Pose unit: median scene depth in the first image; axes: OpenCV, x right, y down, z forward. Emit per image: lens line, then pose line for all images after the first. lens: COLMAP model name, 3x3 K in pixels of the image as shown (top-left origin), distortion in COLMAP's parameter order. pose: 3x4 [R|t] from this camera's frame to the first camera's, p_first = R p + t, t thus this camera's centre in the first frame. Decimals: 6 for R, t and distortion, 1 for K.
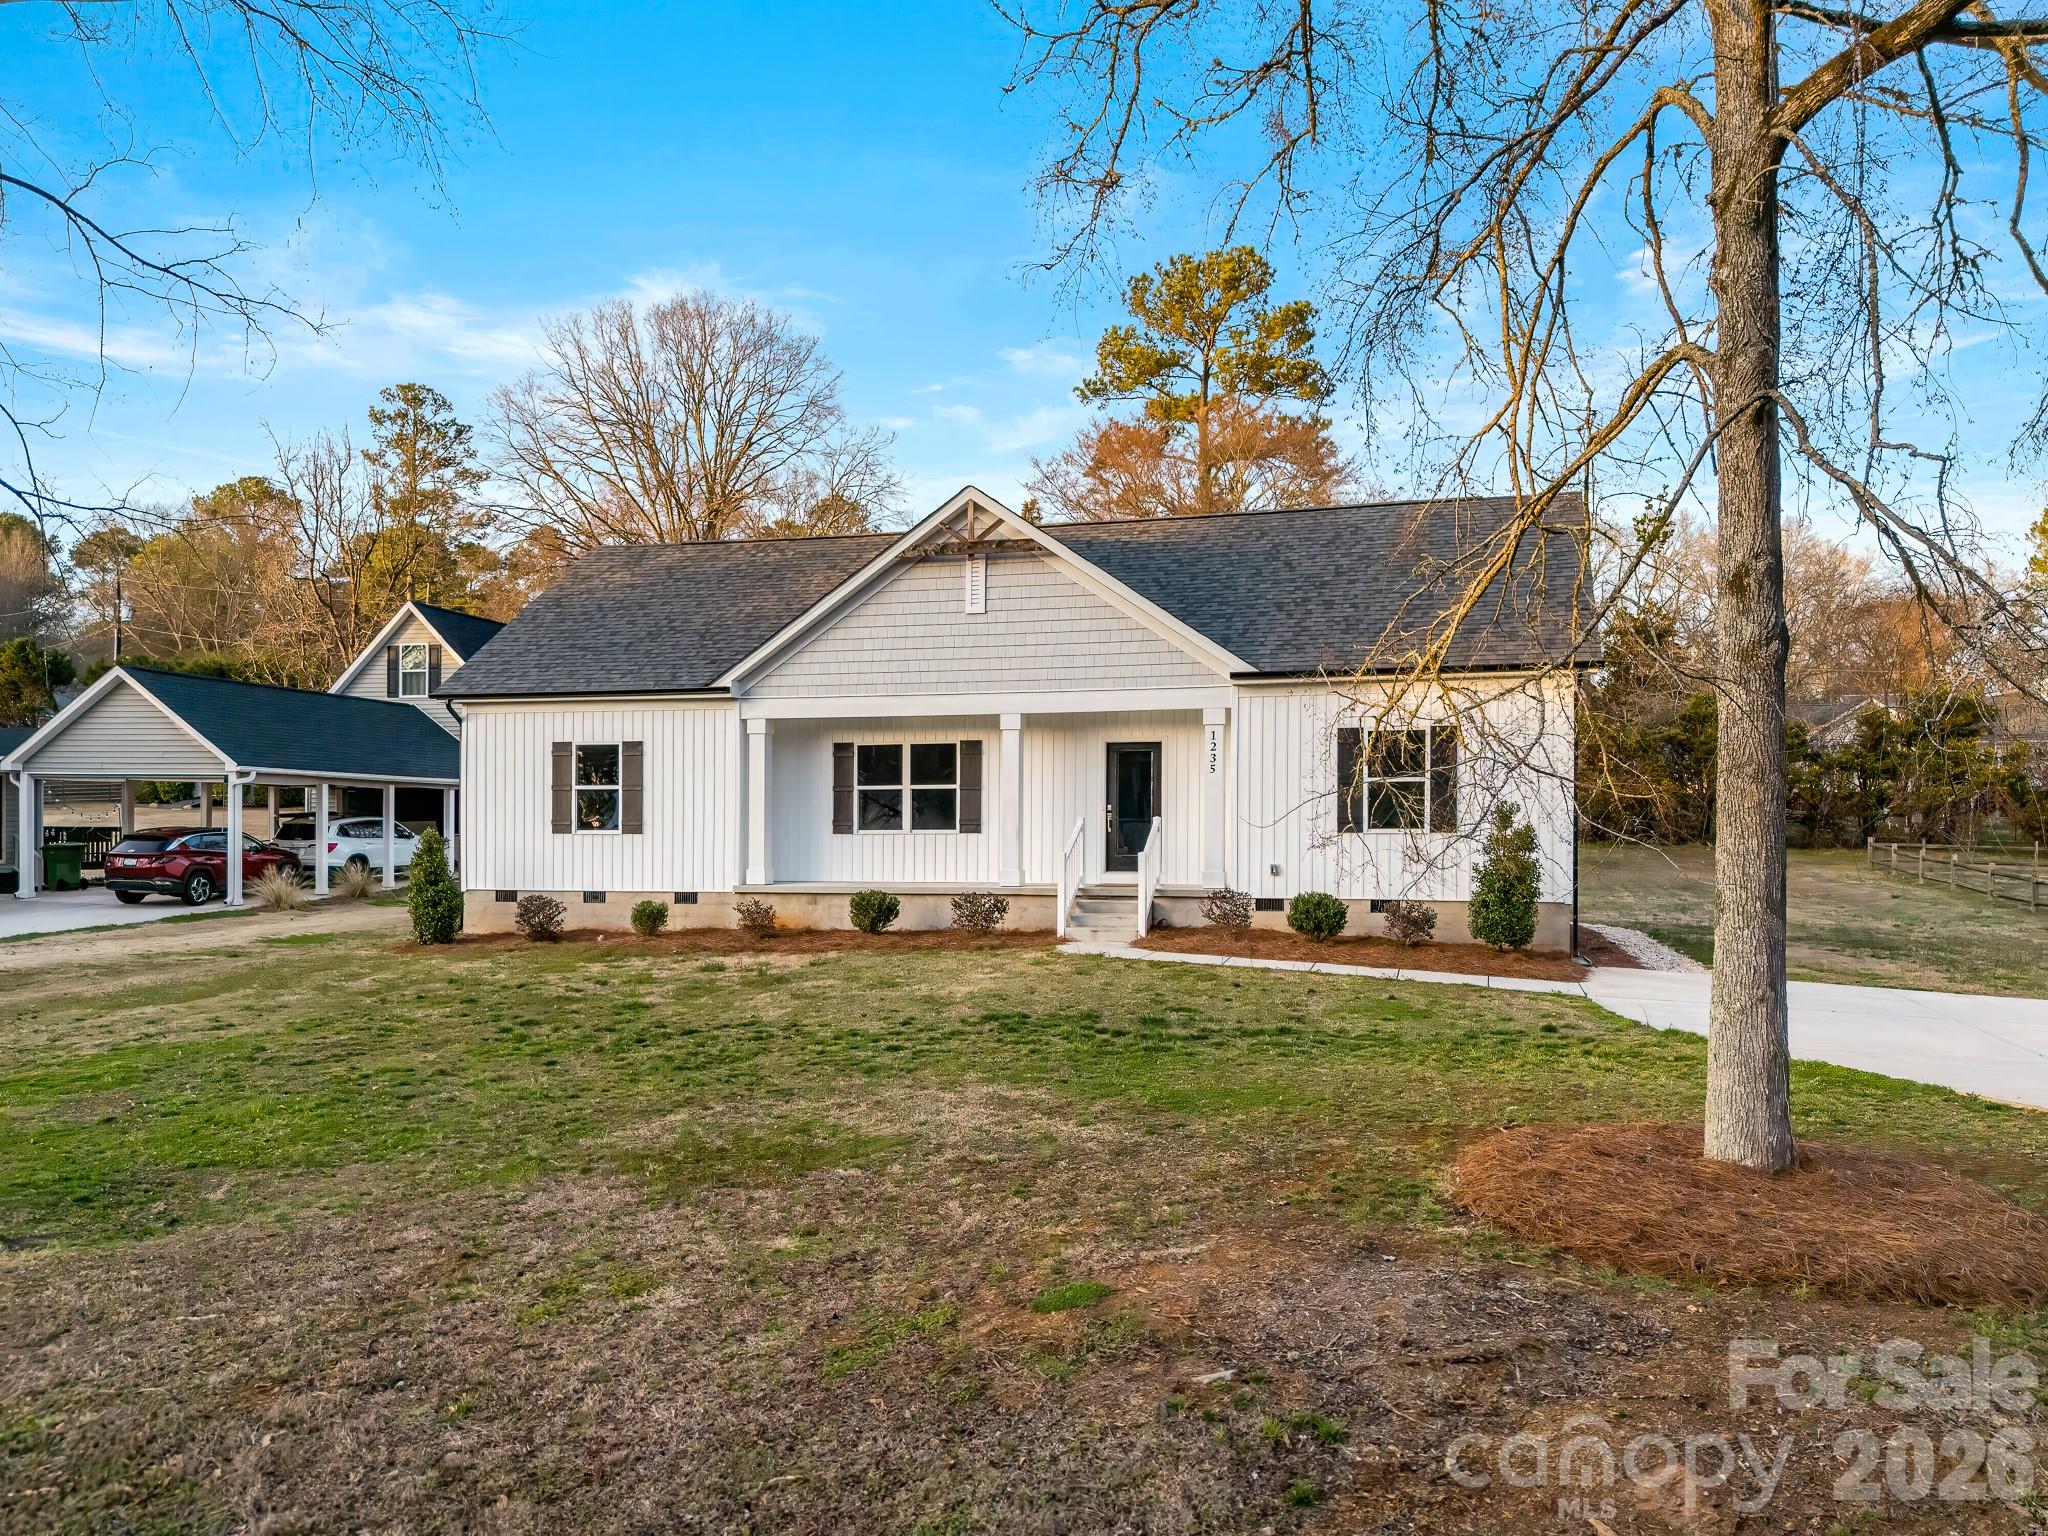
lens RADIAL K [[1557.4, 0, 1024.9], [0, 1557.4, 825.9], [0, 0, 1]] dist [0.060493, -0.002471]
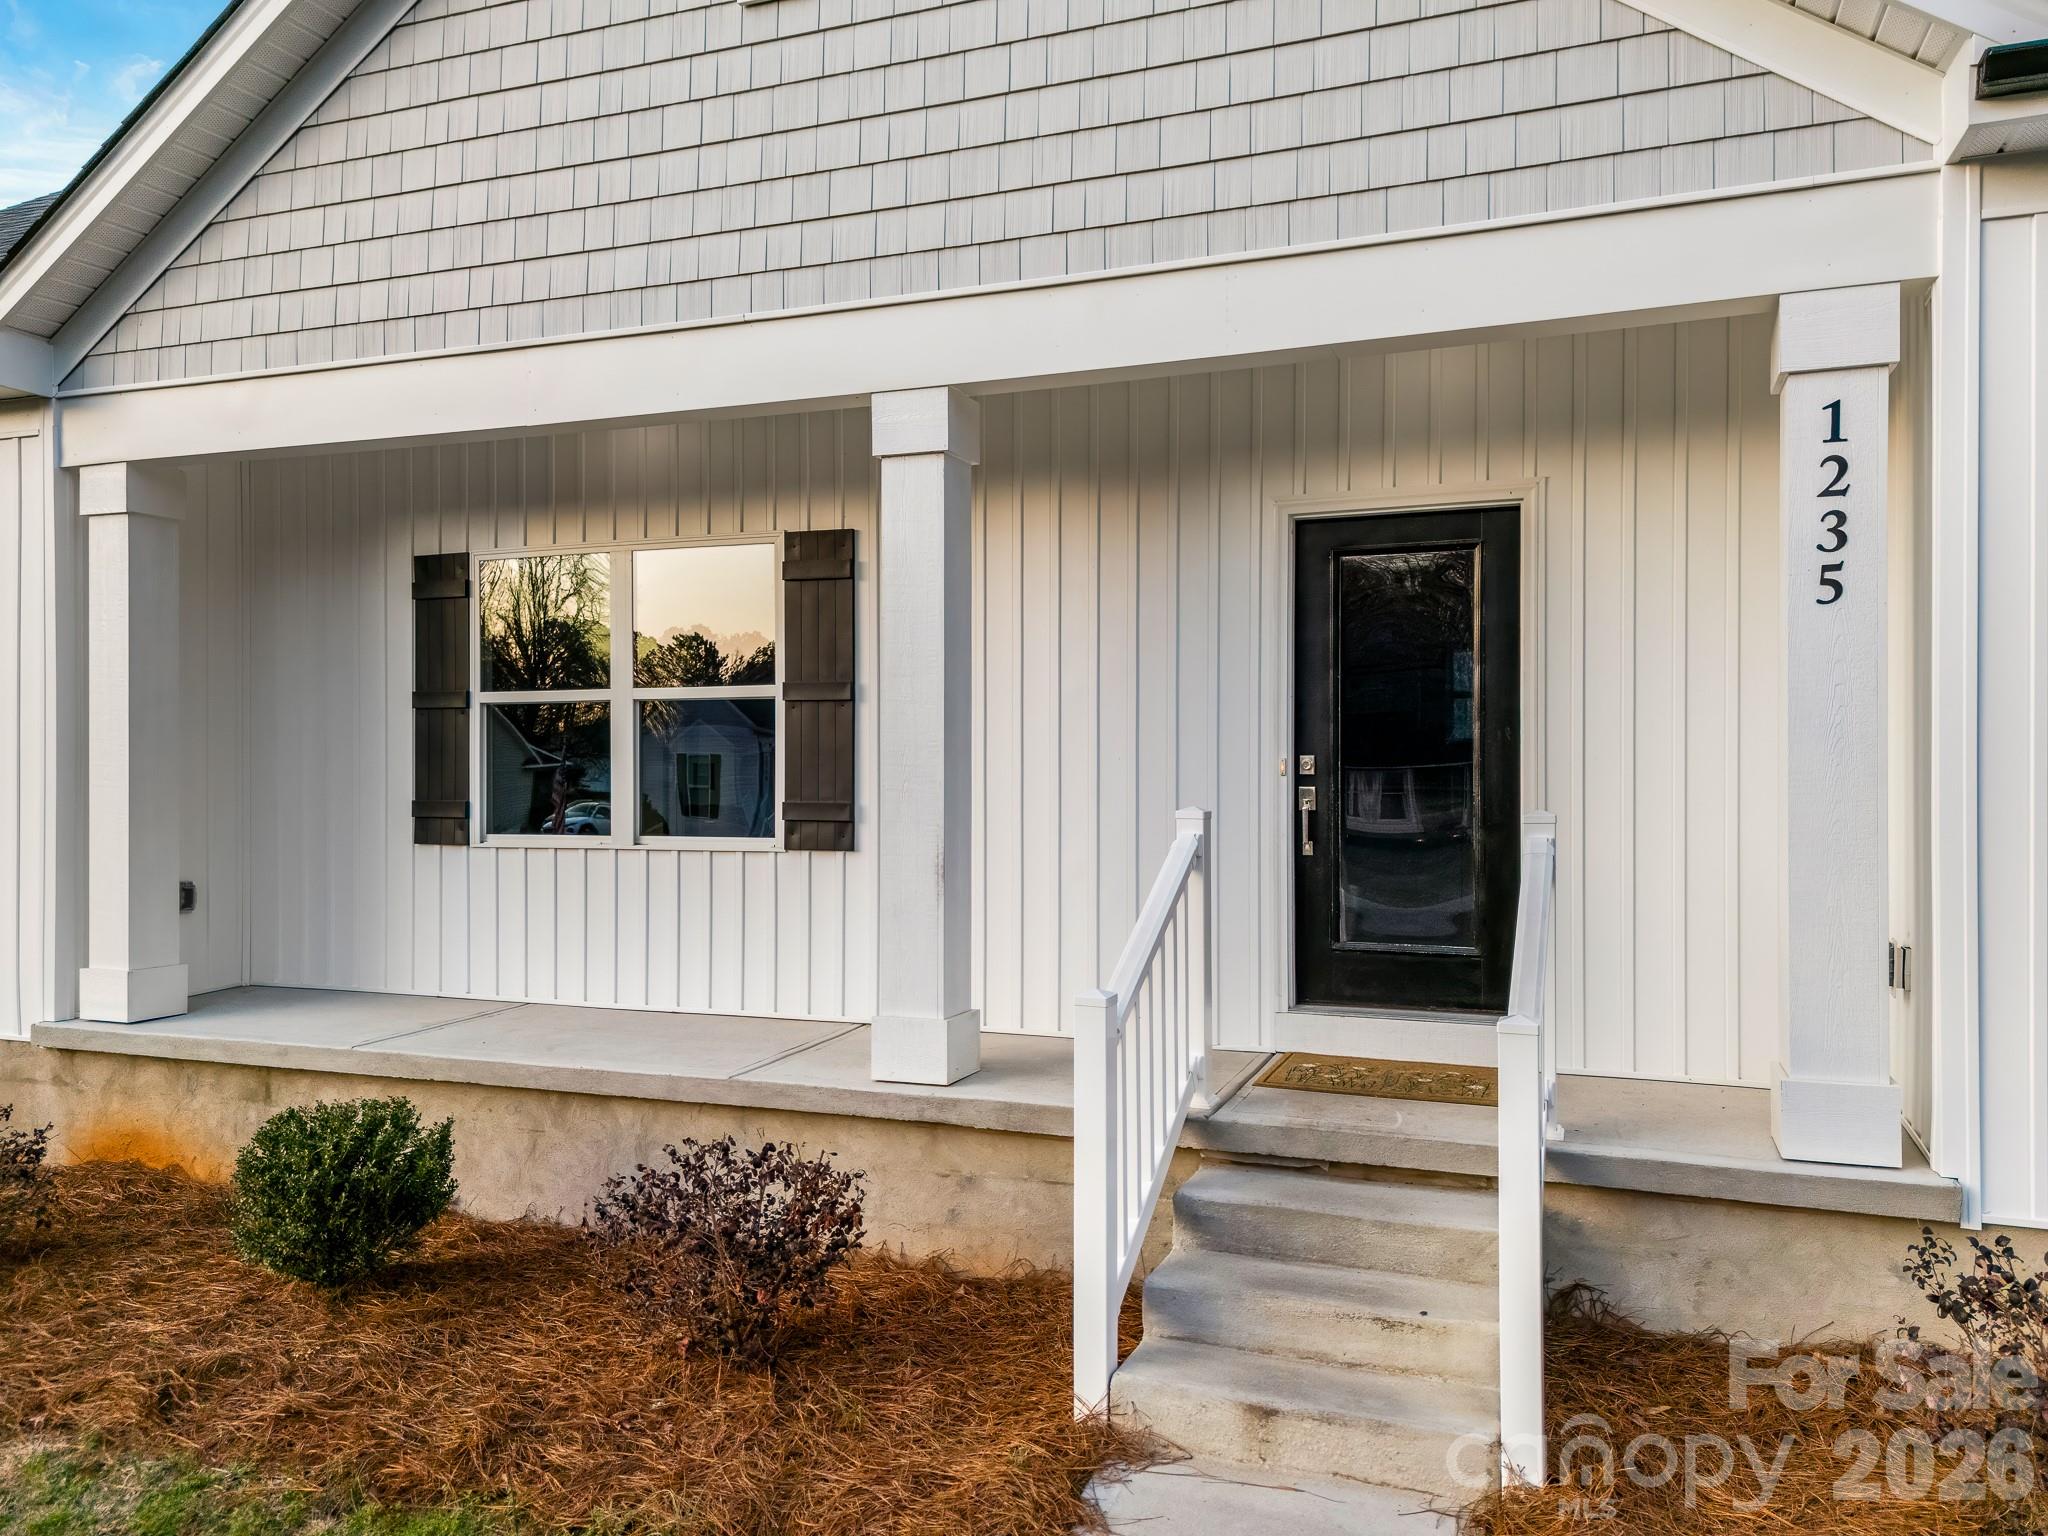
lens RADIAL K [[1517.2, 0, 1042.0], [0, 1517.2, 766.3], [0, 0, 1]] dist [0.029314, -0.005400]
pose [[0.996414, 0.000043, -0.084609, 0.030113], [-0.000404, 0.999991, -0.004251, -0.009809], [0.084608, 0.004270, 0.996405, 0.721109]]
